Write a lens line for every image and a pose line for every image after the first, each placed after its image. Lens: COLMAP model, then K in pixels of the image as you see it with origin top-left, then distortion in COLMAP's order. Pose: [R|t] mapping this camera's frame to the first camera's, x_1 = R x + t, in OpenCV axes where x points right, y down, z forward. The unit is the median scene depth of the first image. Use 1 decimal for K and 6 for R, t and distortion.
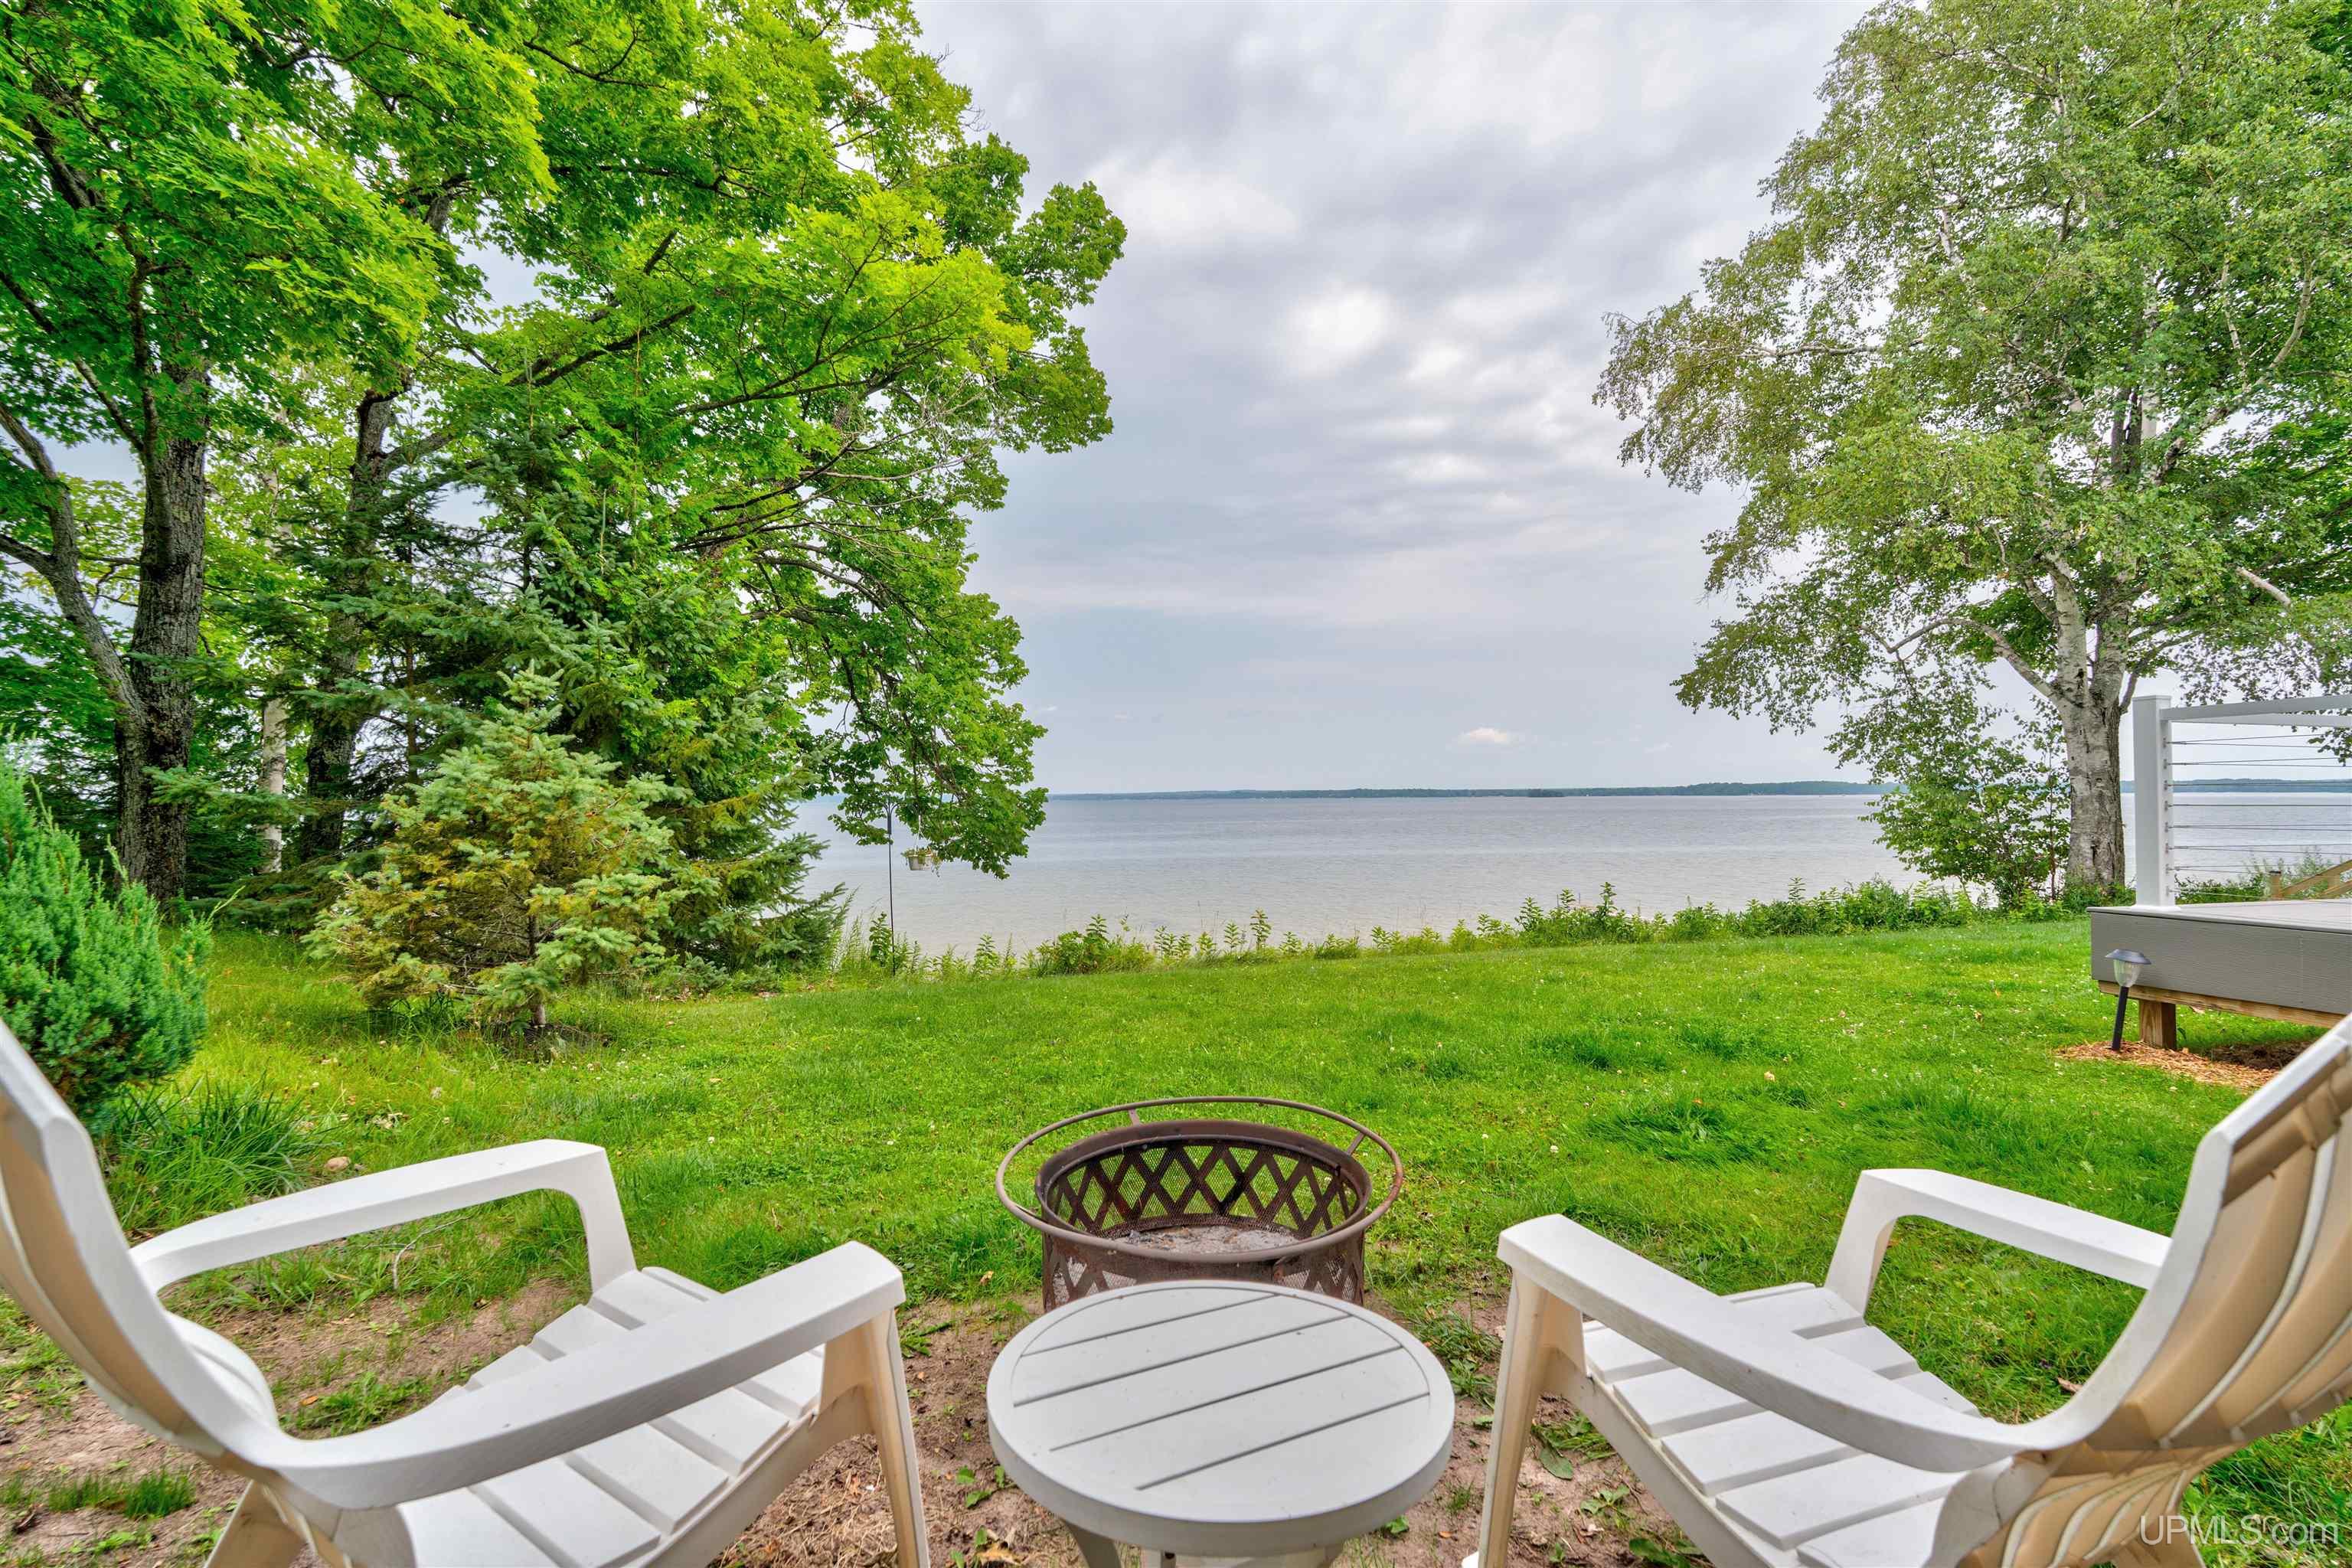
lens RADIAL K [[1044.1, 0, 1181.2], [0, 1044.1, 786.0], [0, 0, 1]] dist [-0.000841, -0.000055]
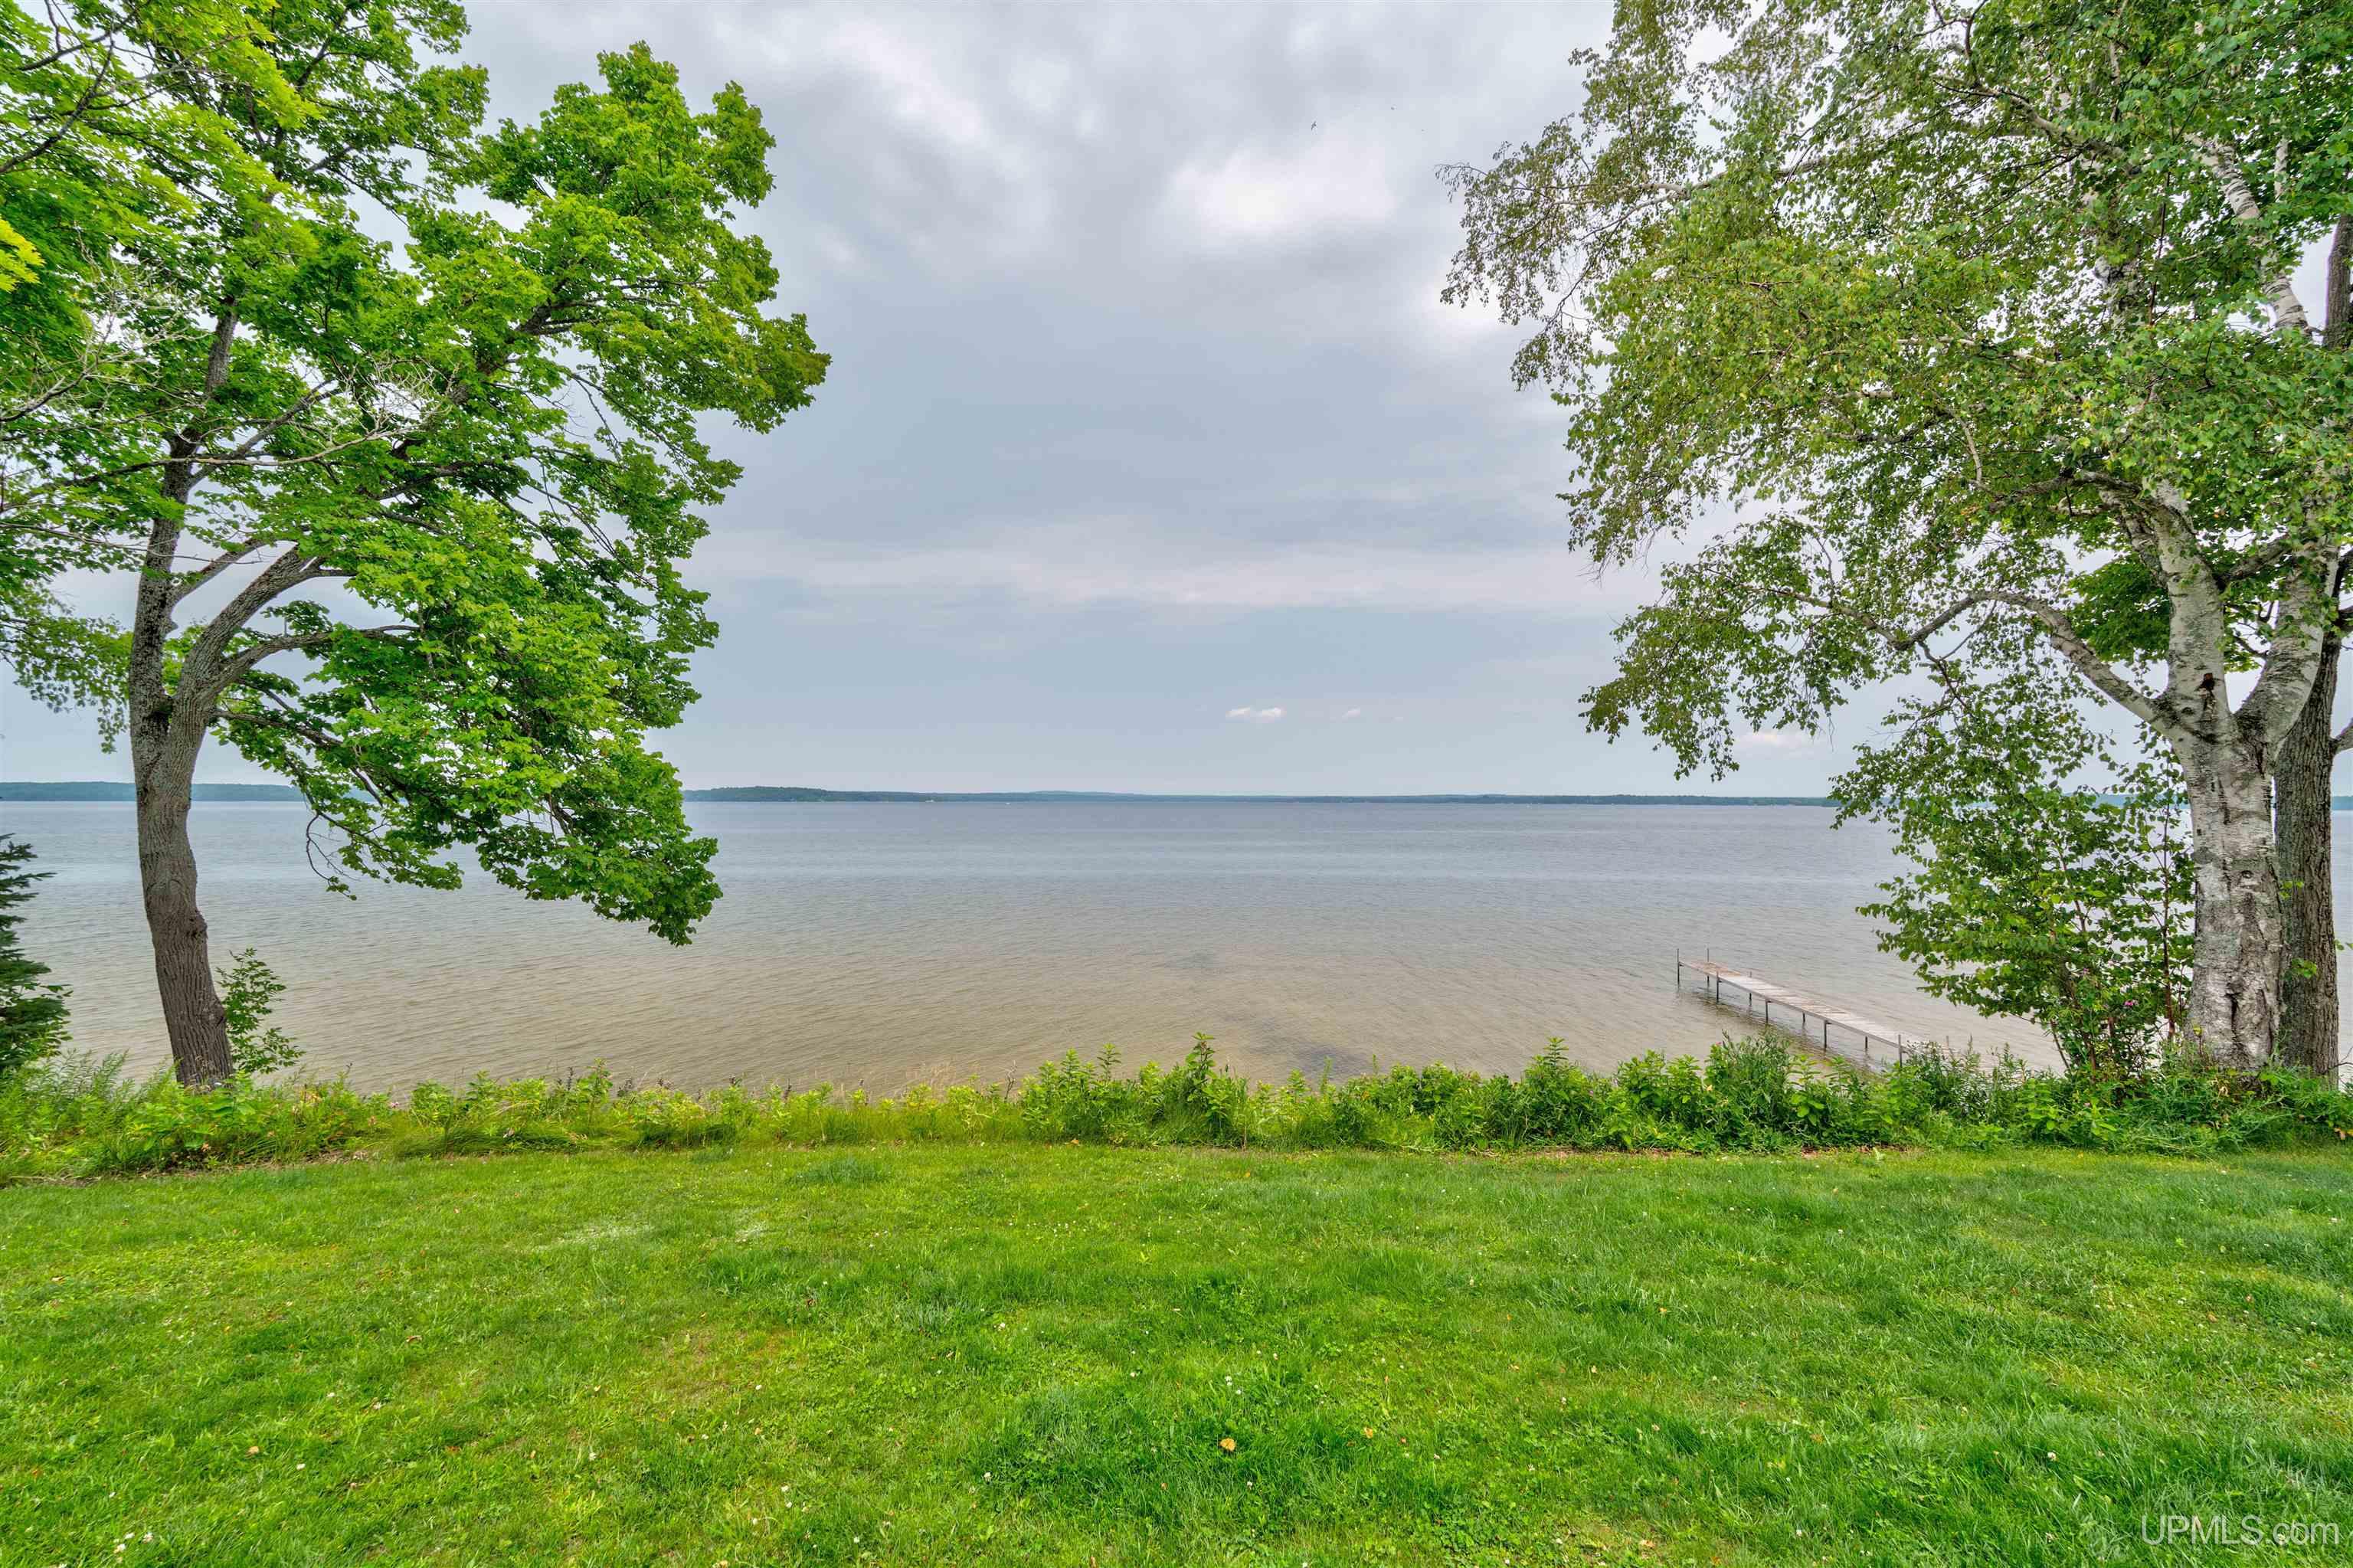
lens RADIAL K [[1044.6, 0, 1172.0], [0, 1044.6, 779.5], [0, 0, 1]] dist [-0.000841, -0.000055]
pose [[0.976399, 0.009218, -0.215776, 0.366477], [-0.011054, 0.999912, -0.007303, -0.037910], [0.215689, 0.009516, 0.976416, 0.277358]]
